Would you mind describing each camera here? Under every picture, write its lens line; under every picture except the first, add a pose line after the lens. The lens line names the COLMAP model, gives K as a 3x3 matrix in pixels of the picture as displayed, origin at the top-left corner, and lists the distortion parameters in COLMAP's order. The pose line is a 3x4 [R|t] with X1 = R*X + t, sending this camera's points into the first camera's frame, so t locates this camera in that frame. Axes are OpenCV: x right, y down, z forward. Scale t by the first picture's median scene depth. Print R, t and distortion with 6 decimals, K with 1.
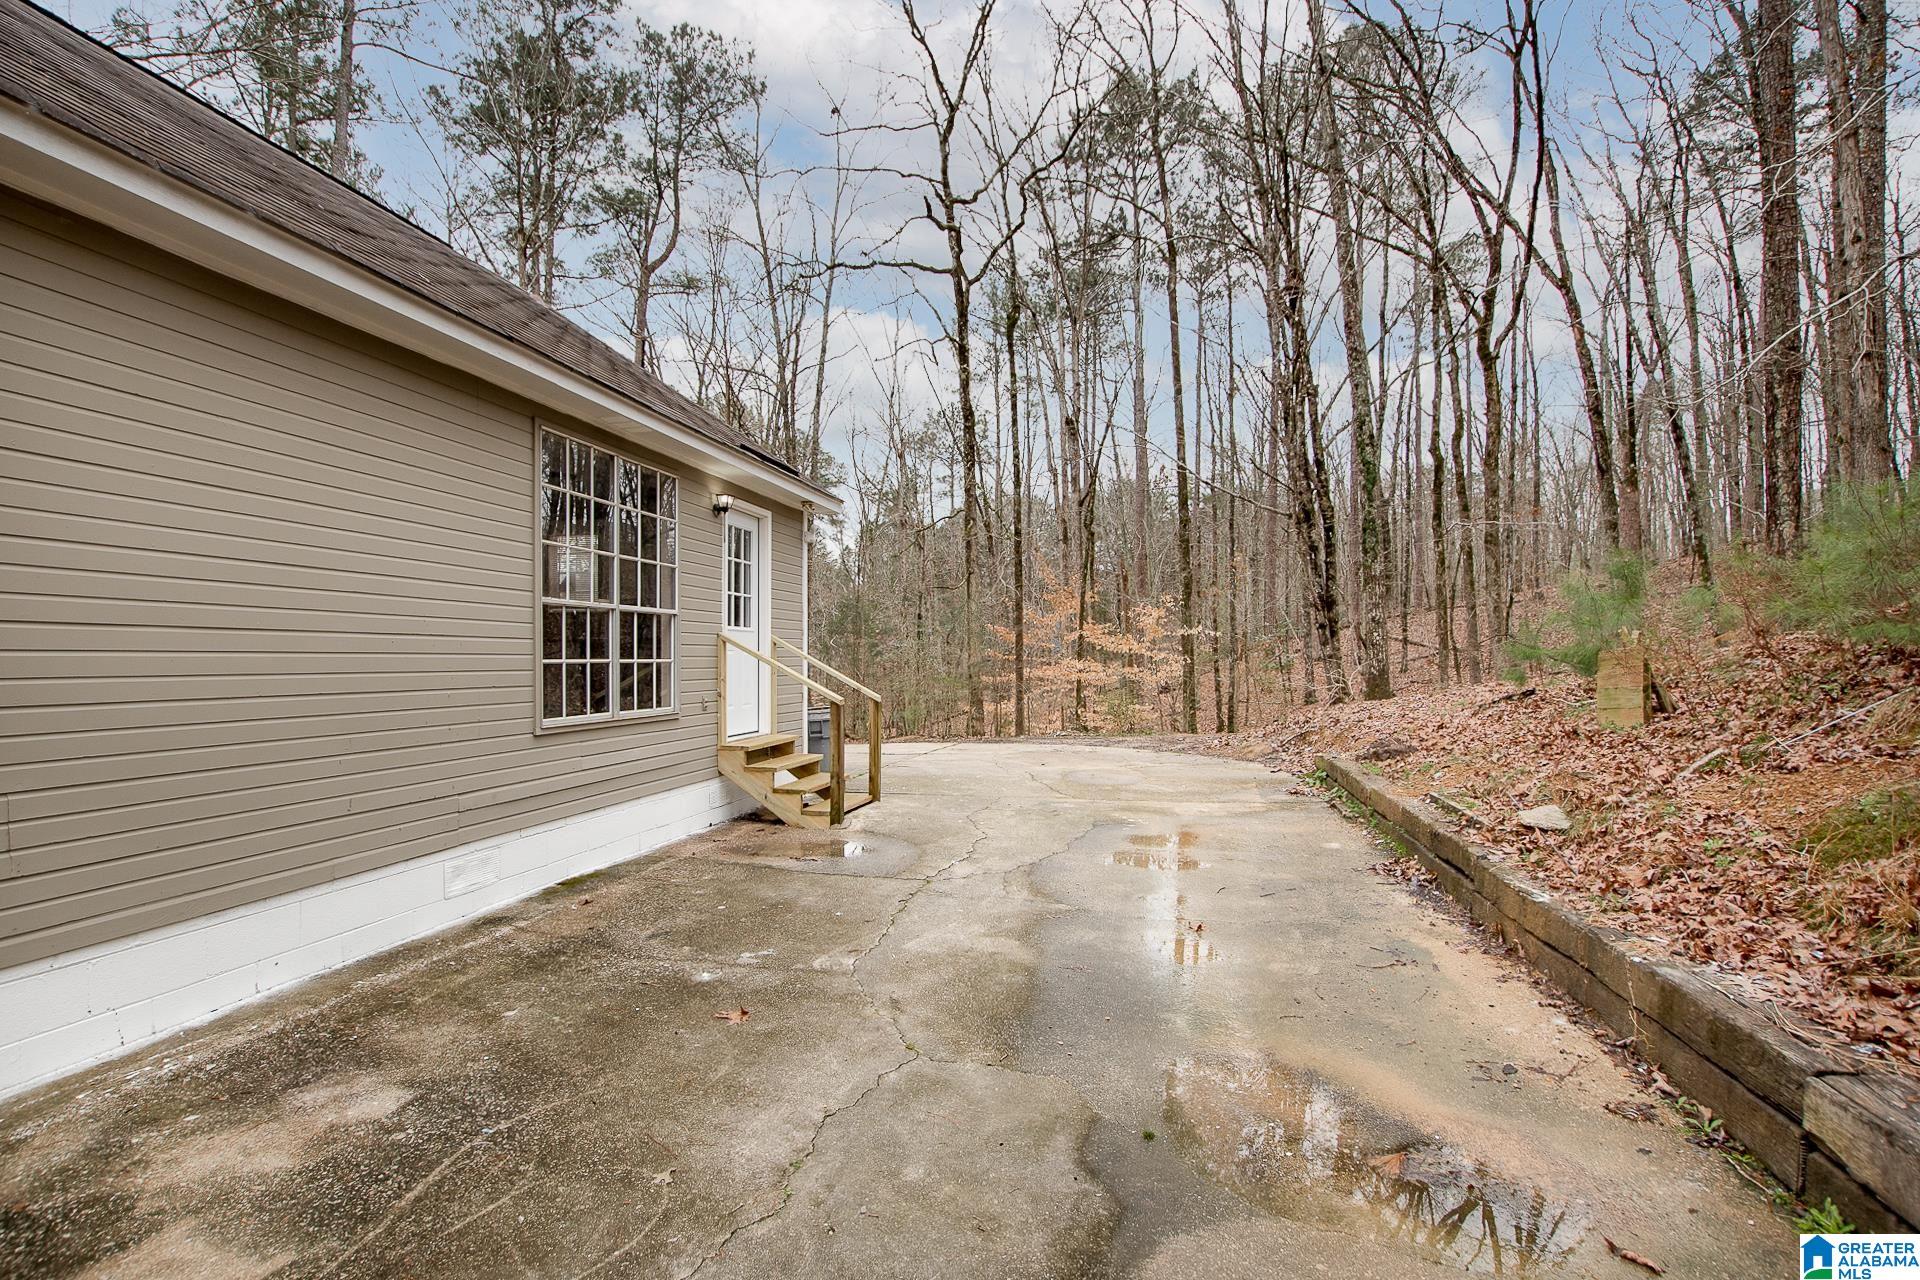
lens RADIAL K [[889.4, 0, 949.1], [0, 889.4, 652.4], [0, 0, 1]] dist [-0.024320, 0.004298]
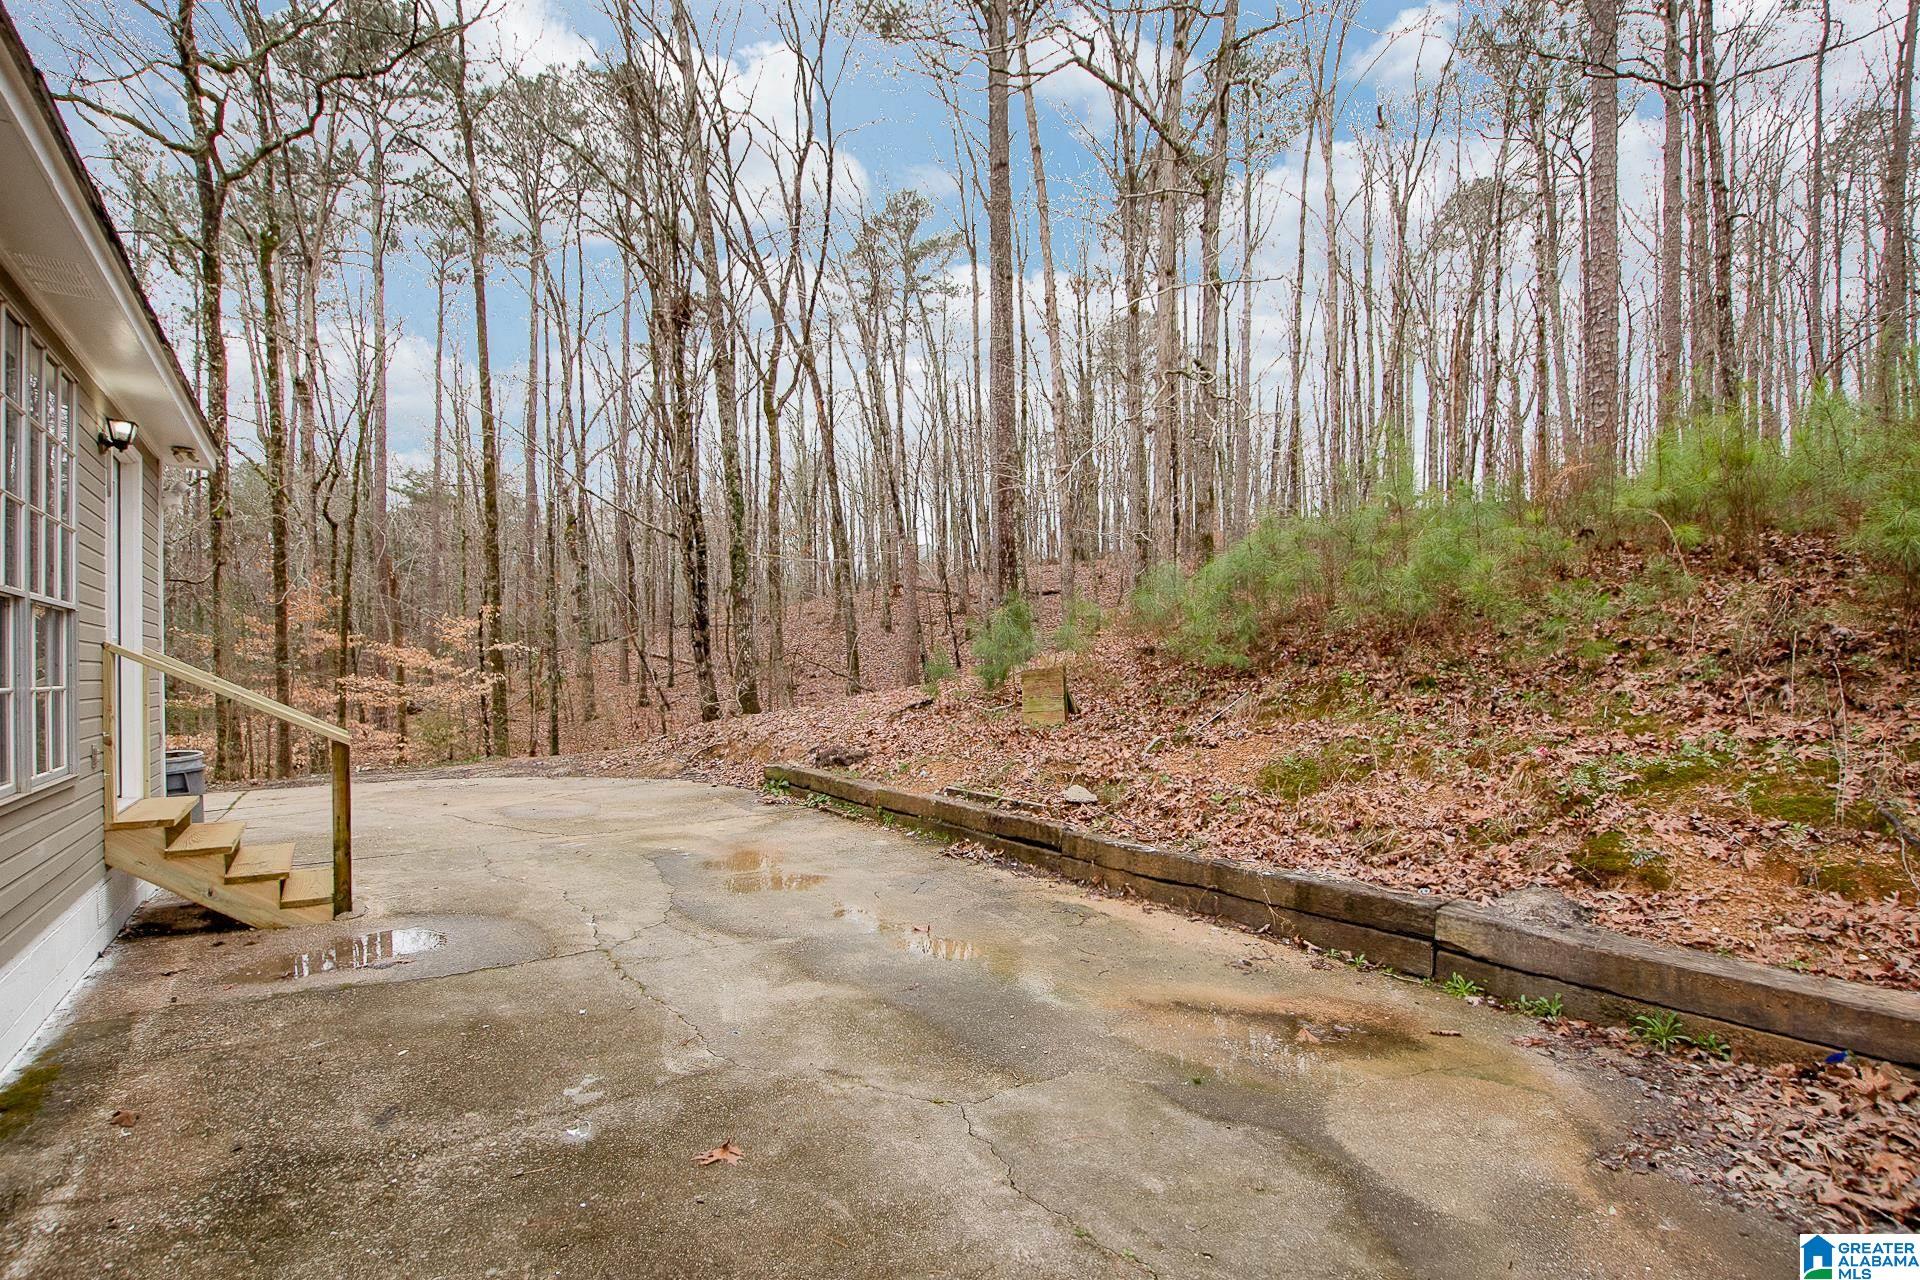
lens RADIAL K [[889.4, 0, 946.5], [0, 889.4, 654.1], [0, 0, 1]] dist [-0.024320, 0.004298]
pose [[0.669964, 0.011573, 0.742303, -0.519789], [-0.000475, 0.999885, -0.015161, -0.006600], [-0.742393, 0.009805, 0.669893, 0.260953]]
